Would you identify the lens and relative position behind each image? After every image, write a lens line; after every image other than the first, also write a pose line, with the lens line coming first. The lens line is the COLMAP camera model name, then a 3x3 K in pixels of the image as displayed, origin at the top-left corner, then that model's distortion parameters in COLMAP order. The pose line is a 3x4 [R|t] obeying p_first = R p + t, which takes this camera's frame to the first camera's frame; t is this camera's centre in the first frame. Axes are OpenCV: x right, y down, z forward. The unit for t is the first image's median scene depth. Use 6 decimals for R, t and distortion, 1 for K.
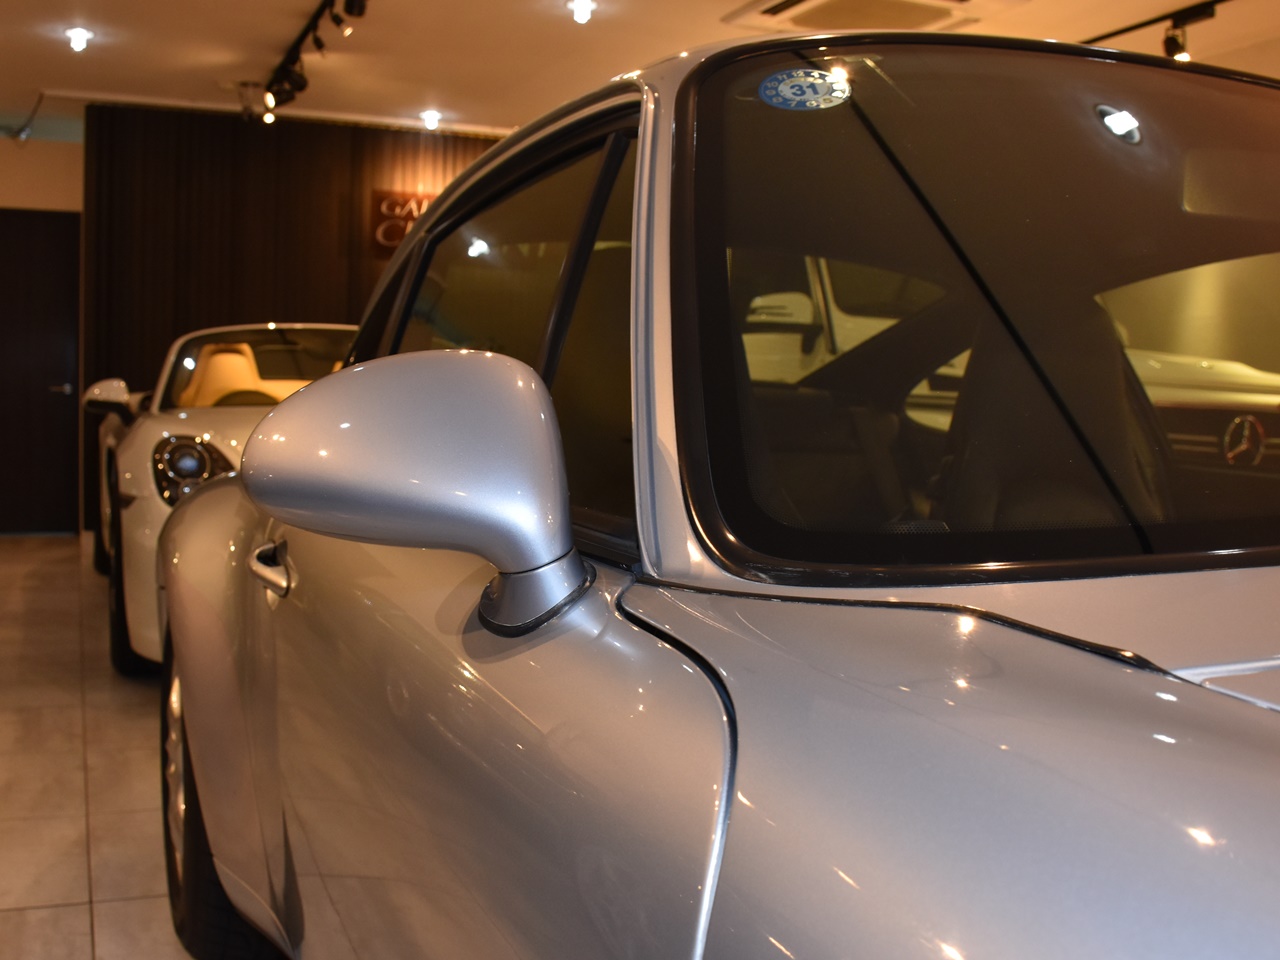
lens RADIAL K [[1310.0, 0, 640.0], [0, 1310.0, 480.0], [0, 0, 1]] dist [-0.145899, 0.004613]
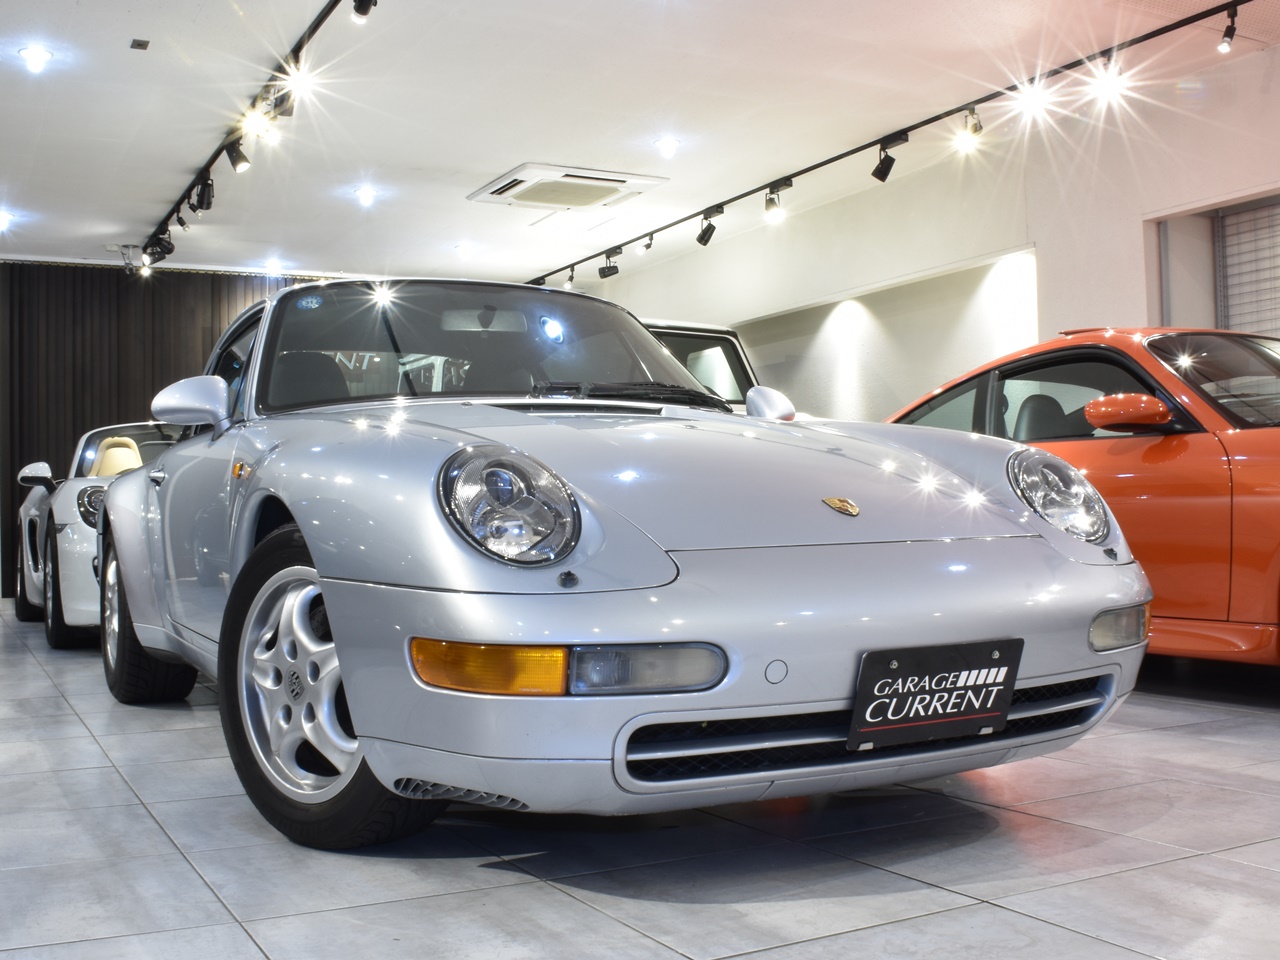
lens RADIAL K [[1310.0, 0, 640.0], [0, 1310.0, 480.0], [0, 0, 1]] dist [-0.145899, 0.004613]
pose [[0.995103, -0.038542, 0.091022, 0.108994], [0.046469, 0.995155, -0.086644, 0.083776], [-0.087242, 0.090449, 0.992072, -0.402796]]
